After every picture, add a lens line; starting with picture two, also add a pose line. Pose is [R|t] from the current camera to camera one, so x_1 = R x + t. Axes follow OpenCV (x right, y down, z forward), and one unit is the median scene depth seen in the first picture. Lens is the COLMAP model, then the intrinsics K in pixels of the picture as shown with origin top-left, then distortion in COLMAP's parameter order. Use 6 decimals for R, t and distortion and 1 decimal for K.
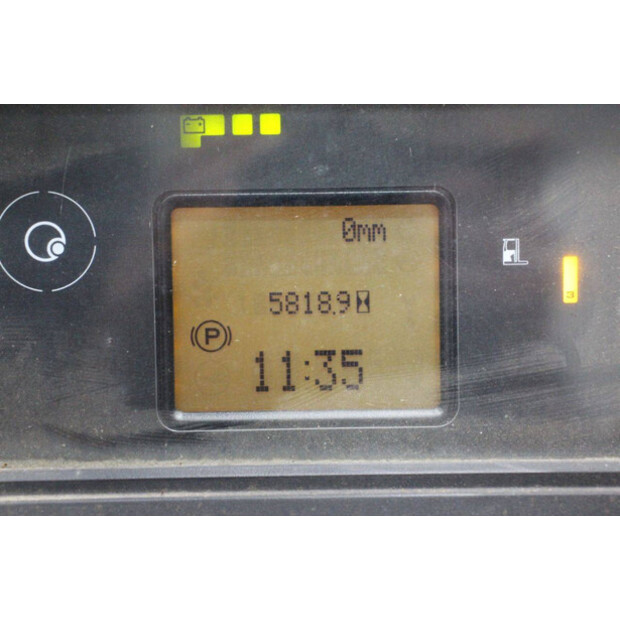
lens RADIAL K [[1486.9, 0, 310.0], [0, 1486.9, 310.0], [0, 0, 1]] dist [0.414746, -1.195882]
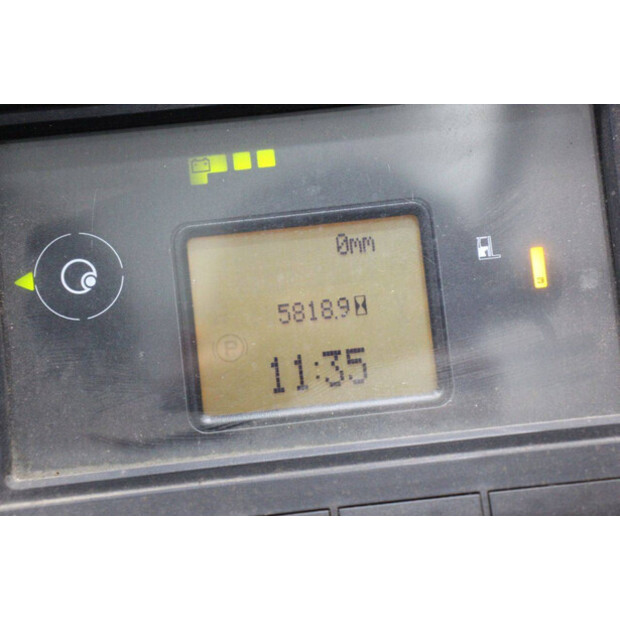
lens RADIAL K [[1486.9, 0, 310.0], [0, 1486.9, 310.0], [0, 0, 1]] dist [0.414746, -1.195882]
pose [[0.995641, -0.090987, 0.020501, -0.026977], [0.093081, 0.983272, -0.156566, 0.175518], [-0.005913, 0.157792, 0.987455, -0.123859]]
